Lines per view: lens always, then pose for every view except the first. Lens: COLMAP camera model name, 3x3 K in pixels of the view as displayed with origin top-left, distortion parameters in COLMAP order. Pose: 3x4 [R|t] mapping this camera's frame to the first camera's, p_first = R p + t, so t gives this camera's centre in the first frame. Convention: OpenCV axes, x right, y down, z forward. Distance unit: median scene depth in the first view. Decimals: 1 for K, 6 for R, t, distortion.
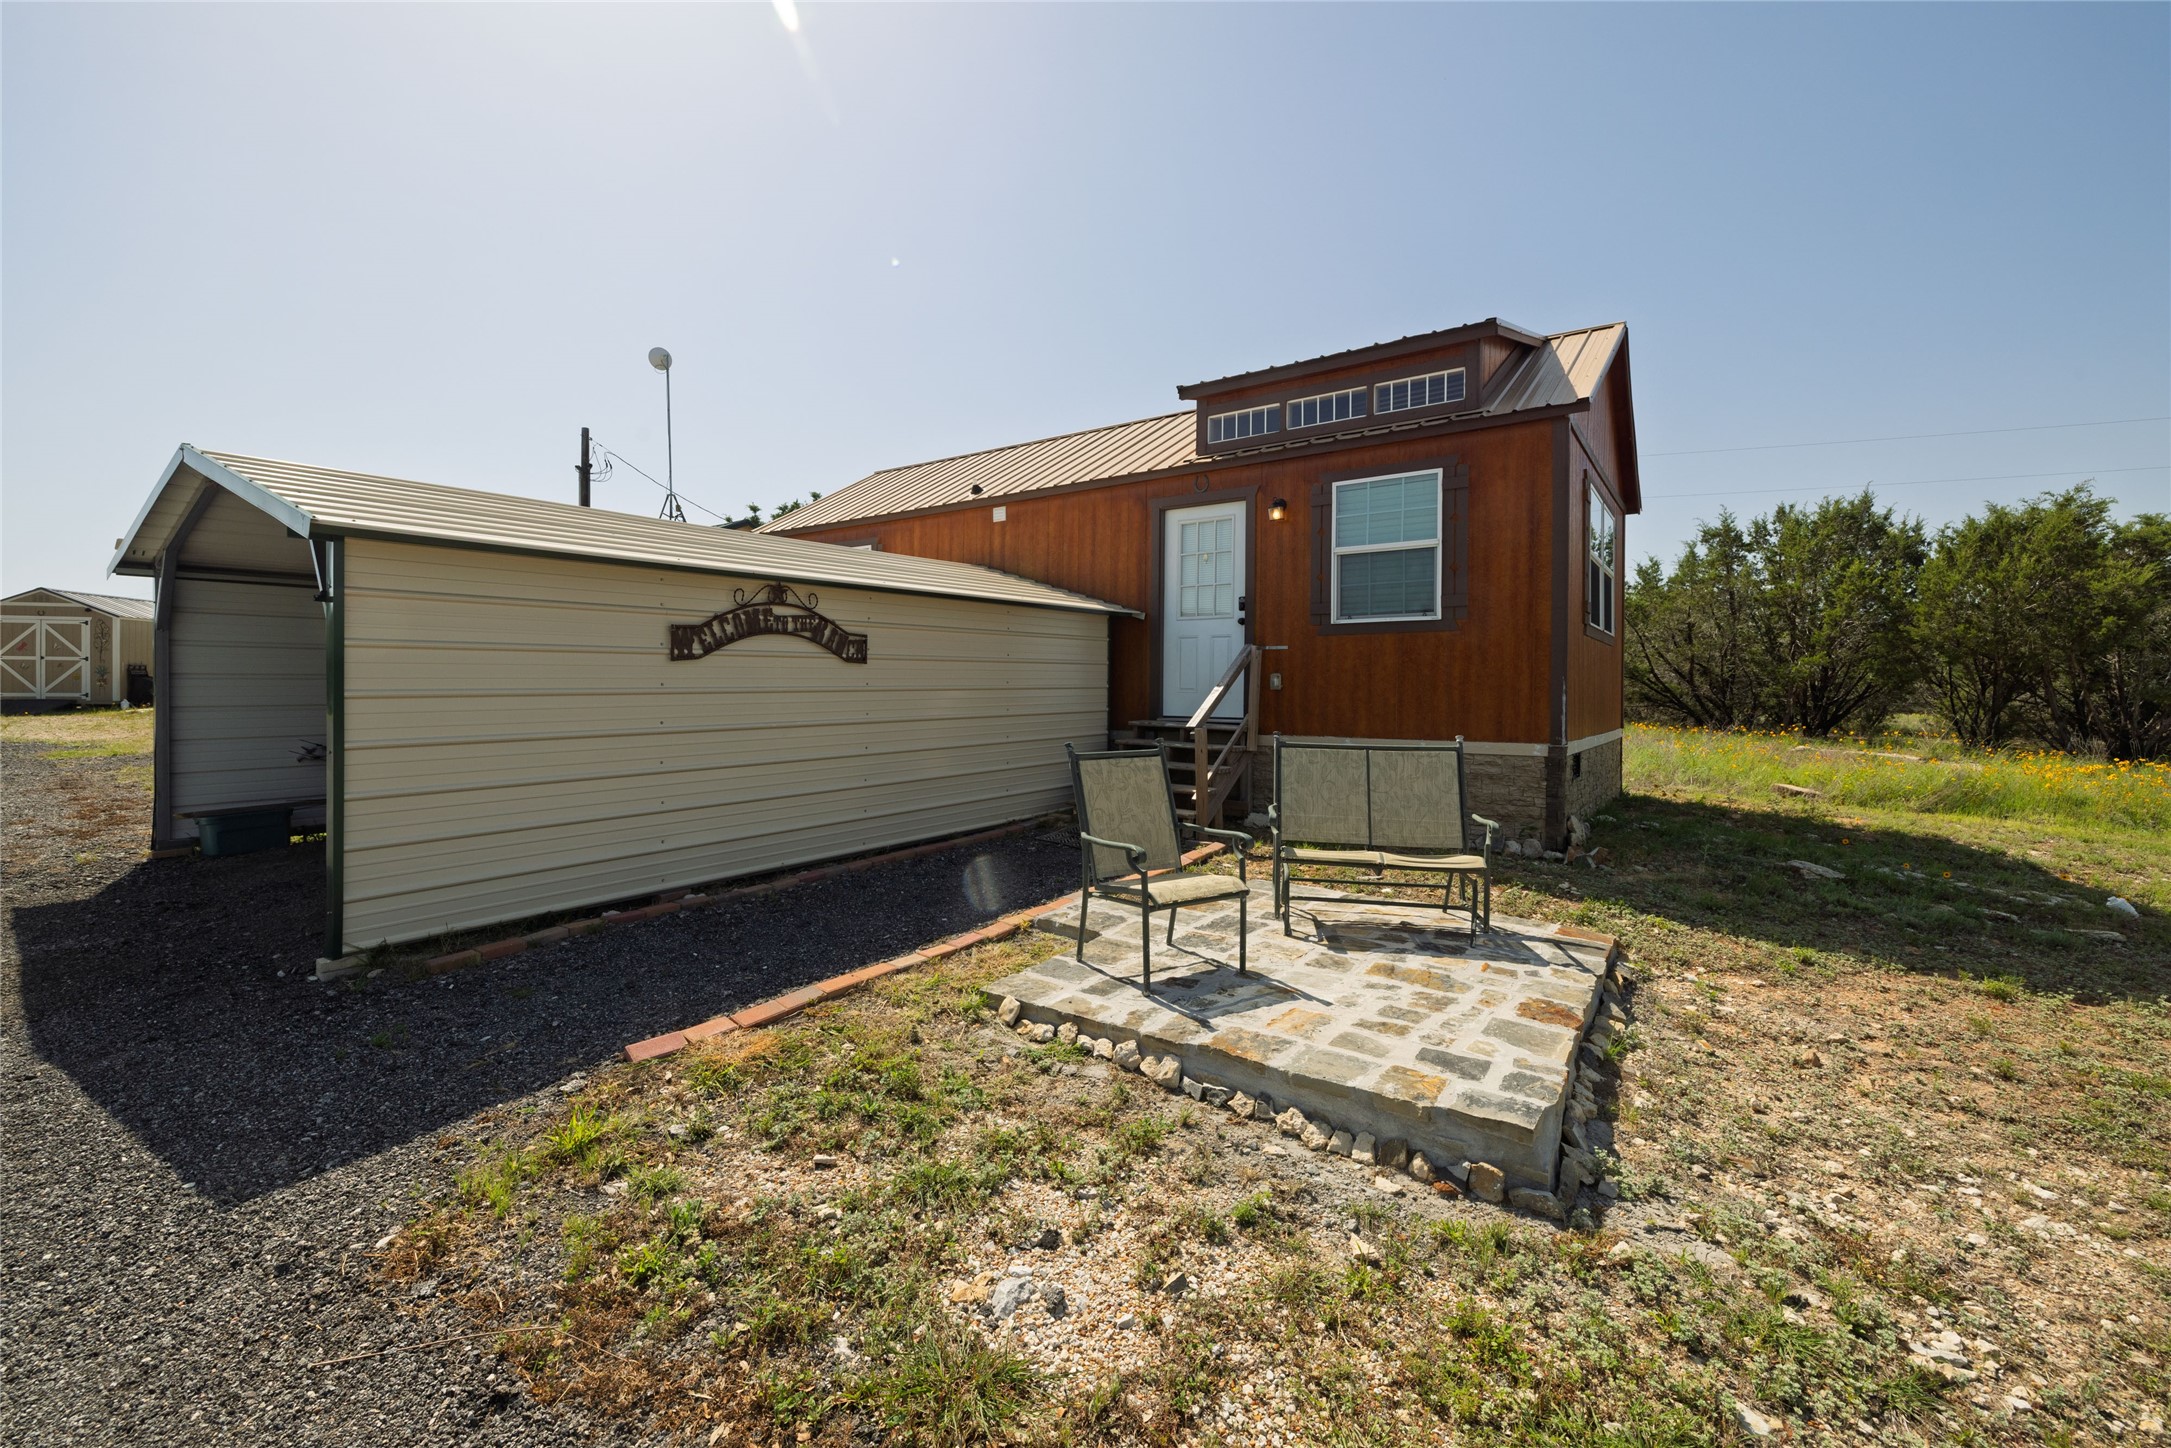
lens RADIAL K [[915.2, 0, 1086.9], [0, 915.2, 687.4], [0, 0, 1]] dist [-0.000282, -0.000028]
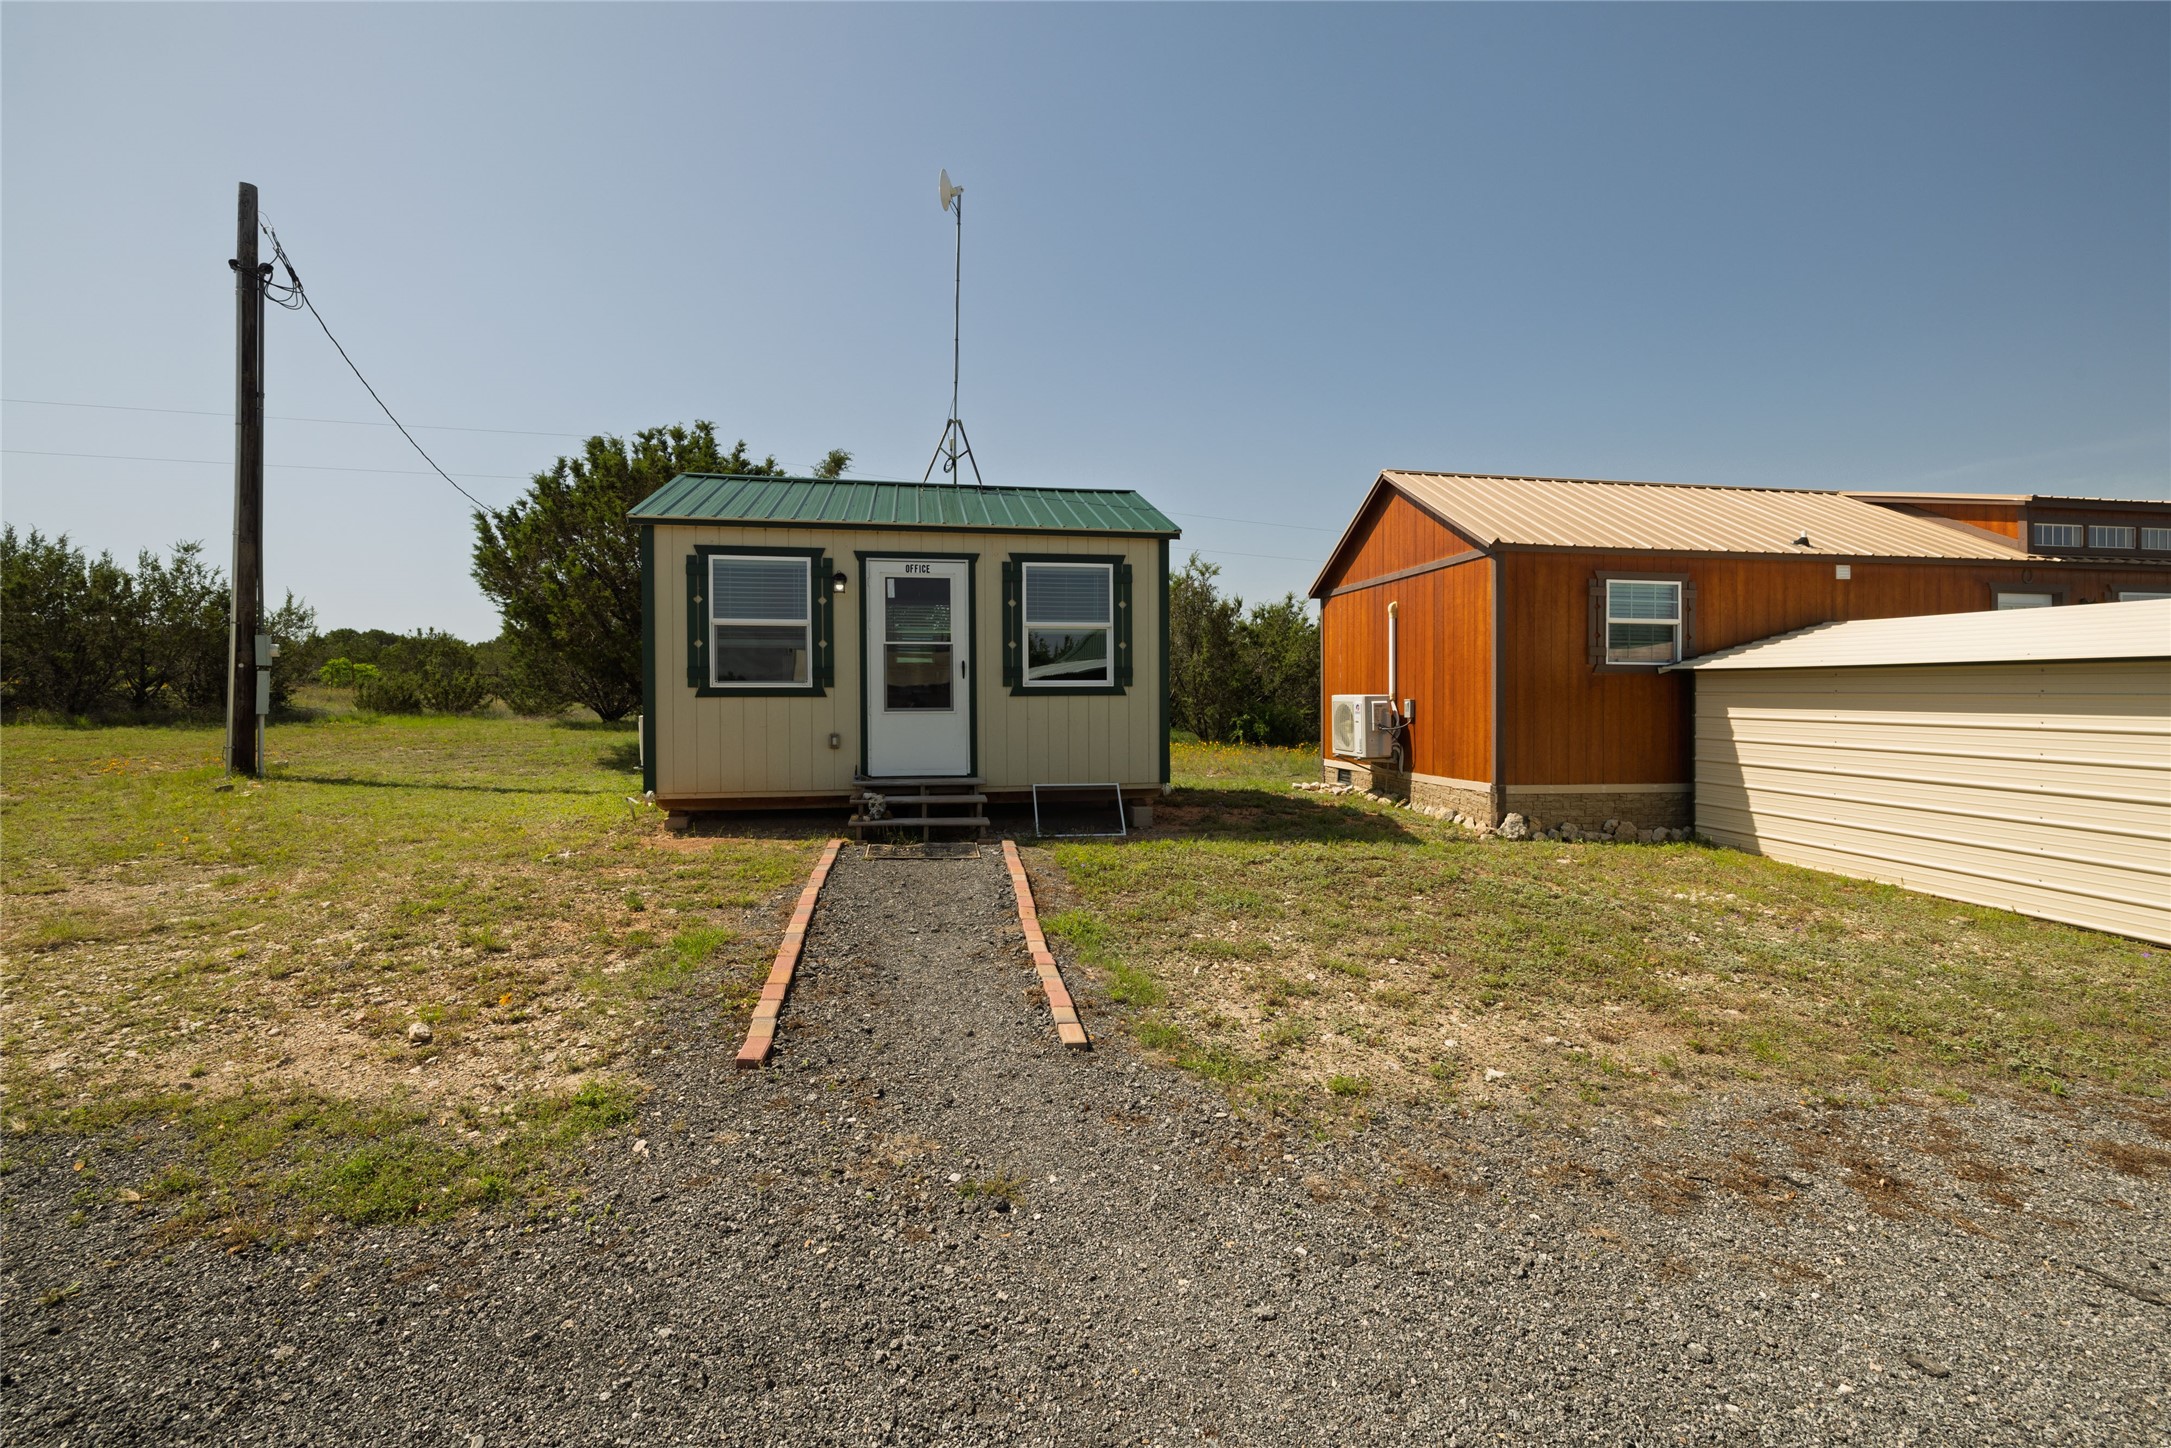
lens RADIAL K [[943.0, 0, 1085.5], [0, 943.0, 724.0], [0, 0, 1]] dist [-0.000551, -0.000069]
pose [[0.701803, 0.000046, 0.712371, -1.367957], [0.003275, 0.999989, -0.003292, -0.024347], [-0.712363, 0.004644, 0.701795, 0.855172]]
